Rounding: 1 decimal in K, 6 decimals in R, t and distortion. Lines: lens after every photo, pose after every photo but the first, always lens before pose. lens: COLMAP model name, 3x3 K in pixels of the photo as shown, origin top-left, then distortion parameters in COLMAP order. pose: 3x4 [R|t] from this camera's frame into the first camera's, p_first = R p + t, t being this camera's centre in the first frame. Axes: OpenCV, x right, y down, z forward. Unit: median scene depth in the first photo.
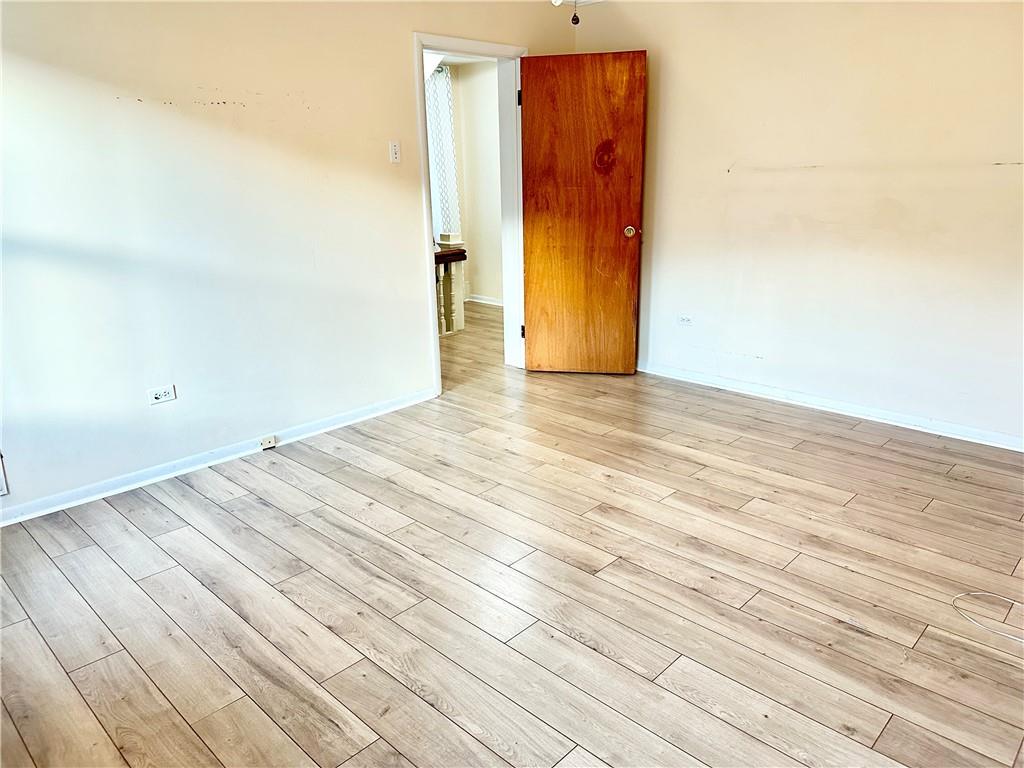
lens RADIAL K [[718.2, 0, 510.9], [0, 718.2, 384.1], [0, 0, 1]] dist [0.027765, -0.033869]
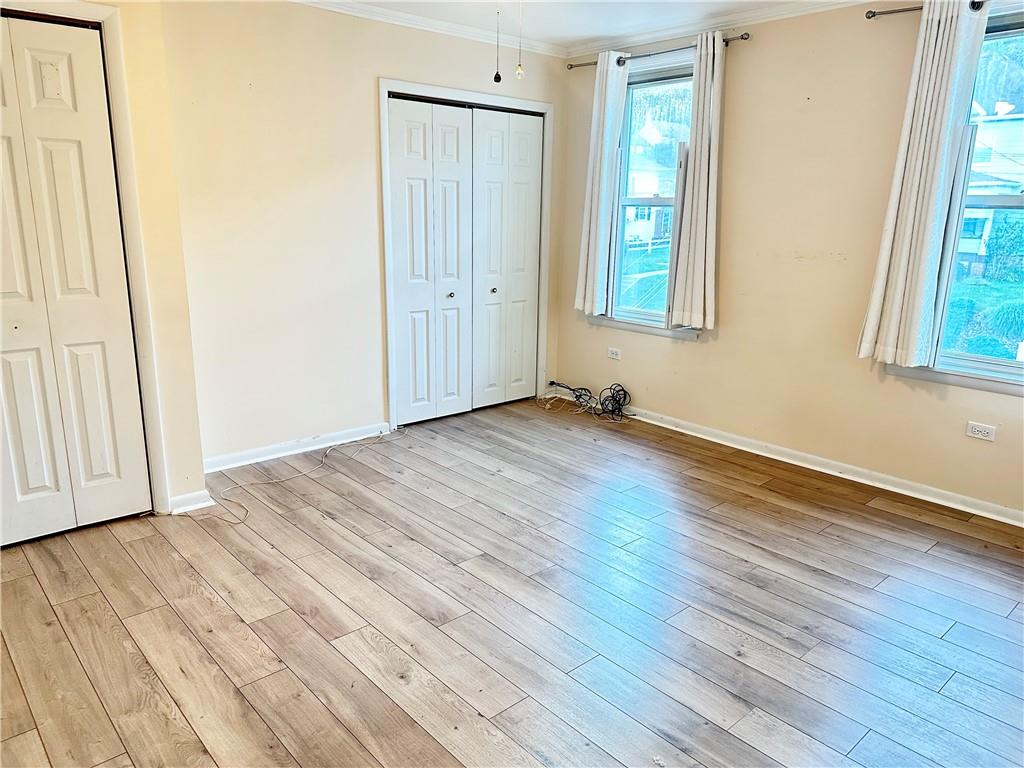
lens RADIAL K [[718.2, 0, 512.1], [0, 718.2, 385.5], [0, 0, 1]] dist [0.027765, -0.033869]
pose [[-0.997414, -0.007437, 0.071484, -0.011936], [0.029583, 0.863978, 0.502660, -0.551602], [-0.065499, 0.503475, -0.861523, 1.820958]]
